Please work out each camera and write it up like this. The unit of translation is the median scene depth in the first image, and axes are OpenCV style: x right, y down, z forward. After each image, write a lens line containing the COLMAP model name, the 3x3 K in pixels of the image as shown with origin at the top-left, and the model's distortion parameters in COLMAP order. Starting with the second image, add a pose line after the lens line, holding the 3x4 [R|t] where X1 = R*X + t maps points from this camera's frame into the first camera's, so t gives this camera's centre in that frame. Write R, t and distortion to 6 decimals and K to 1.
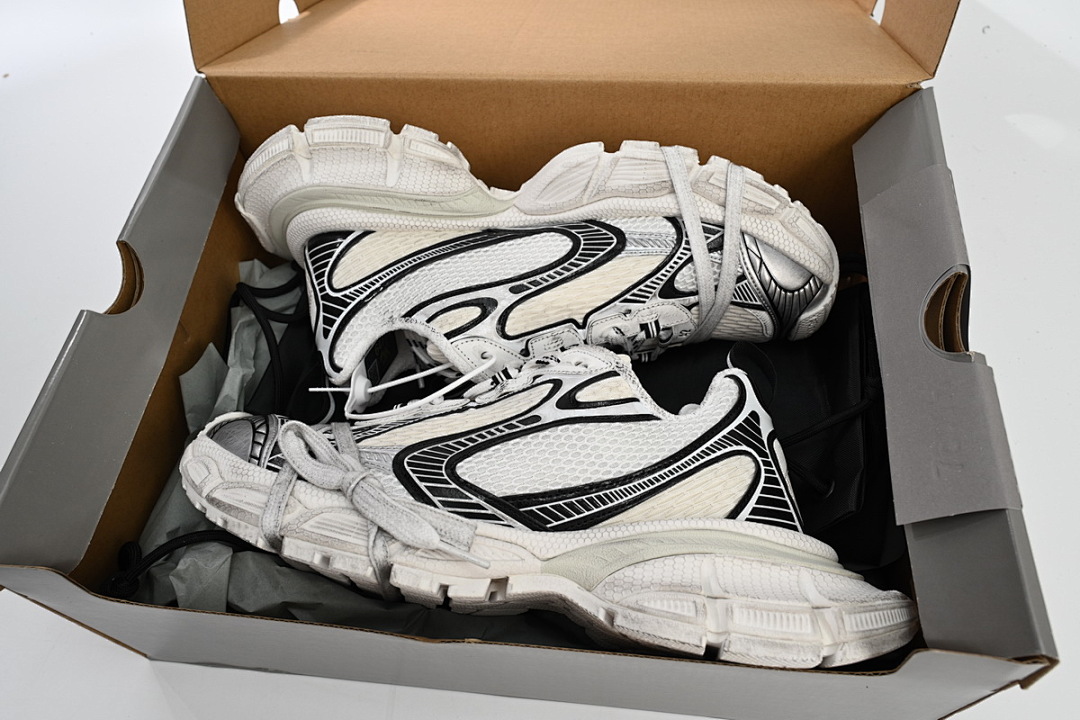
lens RADIAL K [[804.7, 0, 540.1], [0, 804.7, 359.5], [0, 0, 1]] dist [-0.002338, 0.000341]
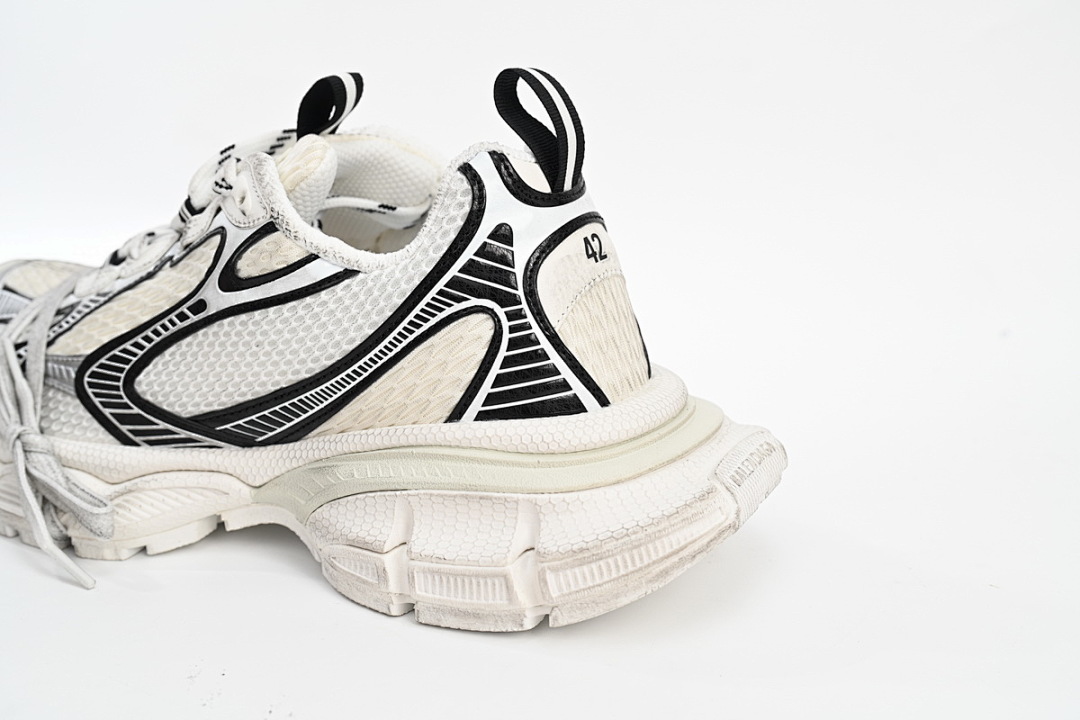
lens RADIAL K [[1285.6, 0, 542.2], [0, 1285.6, 363.2], [0, 0, 1]] dist [-0.007893, 0.000000]
pose [[0.901147, -0.102242, -0.421284, 0.764318], [0.320884, 0.810738, 0.489629, -0.357795], [0.291490, -0.576412, 0.763402, 0.184593]]
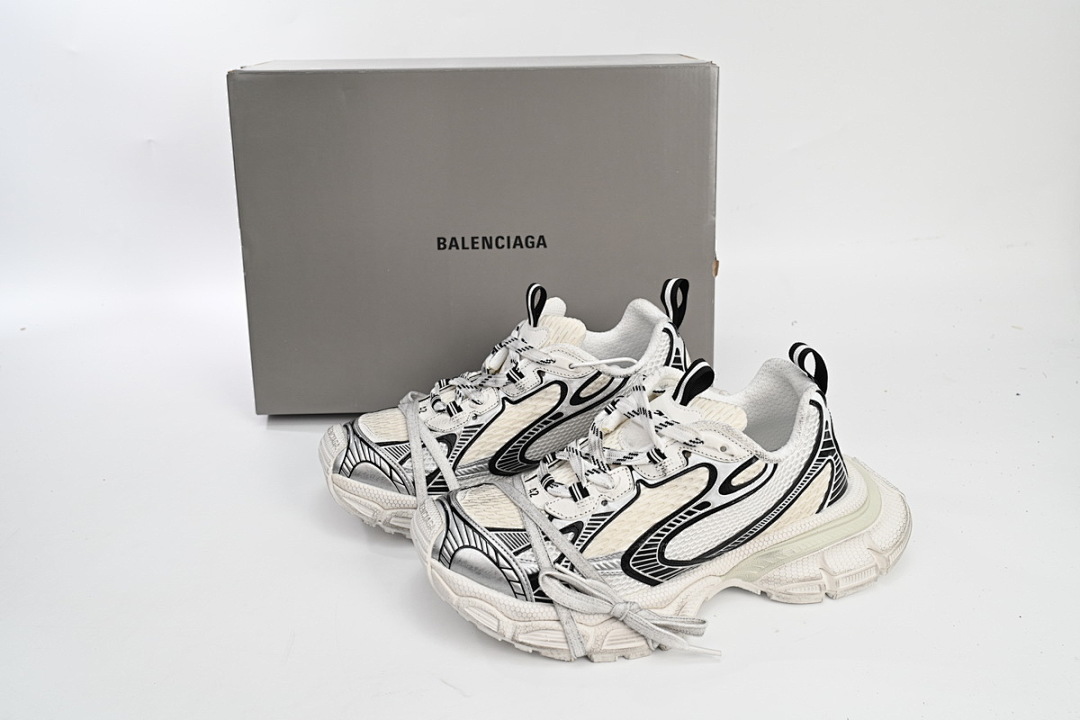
lens RADIAL K [[989.3, 0, 539.6], [0, 989.3, 359.2], [0, 0, 1]] dist [0.009975, 0.000000]
pose [[0.902715, -0.346773, 0.254665, -0.631008], [0.028784, 0.639267, 0.768446, -1.446937], [-0.429276, -0.686357, 0.587057, 0.295456]]
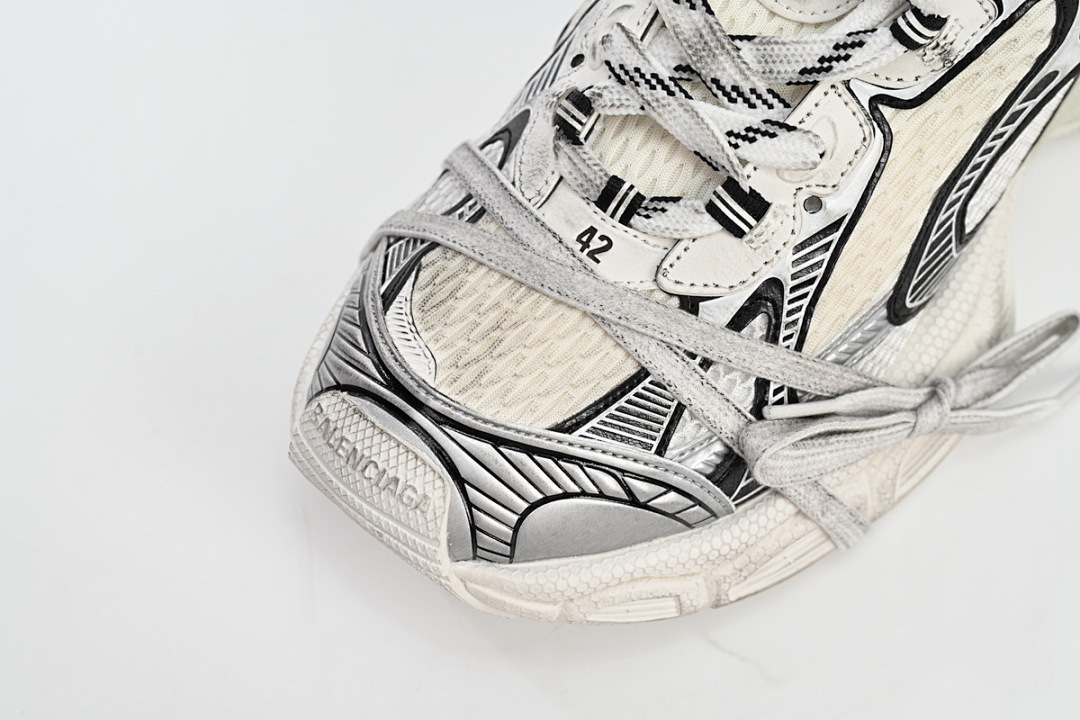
lens RADIAL K [[1660.6, 0, 537.9], [0, 1660.6, 361.3], [0, 0, 1]] dist [0.012317, 0.000000]
pose [[0.561956, -0.821385, 0.097630, -0.447580], [-0.165474, 0.004010, 0.986206, -0.929634], [-0.810447, -0.570360, -0.133664, 1.329369]]
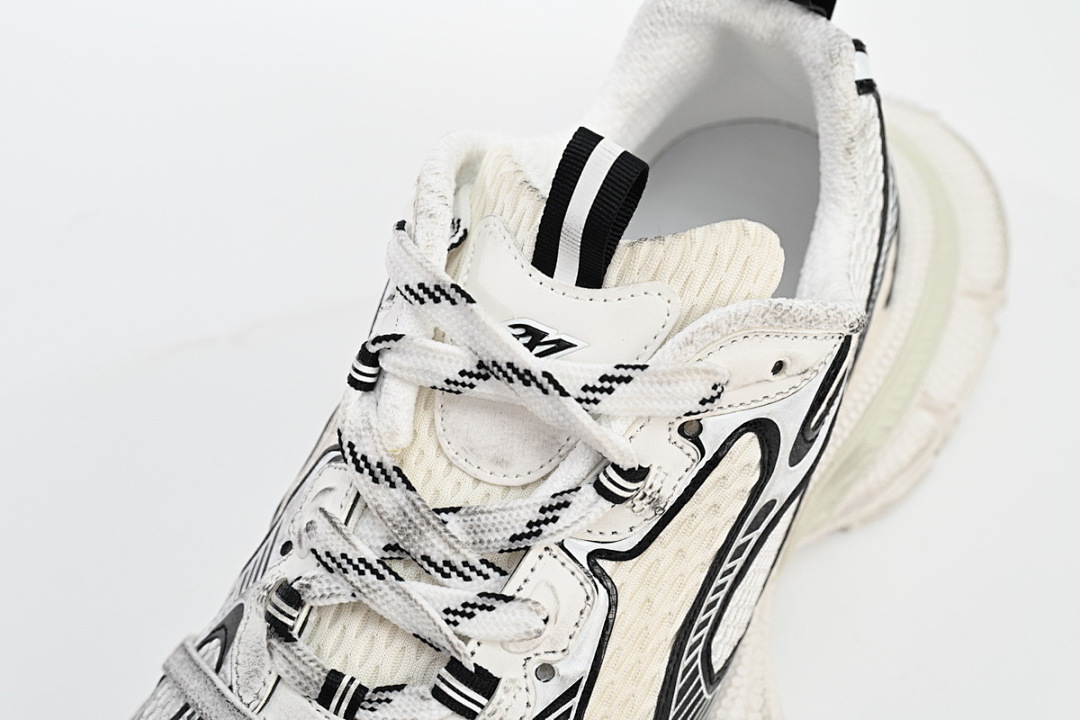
lens RADIAL K [[1711.5, 0, 540.3], [0, 1711.5, 358.6], [0, 0, 1]] dist [0.042093, 0.000000]
pose [[0.436407, -0.838956, 0.325119, -0.343841], [-0.238354, 0.240636, 0.940894, -0.936454], [-0.867604, -0.488106, -0.094953, 1.296938]]
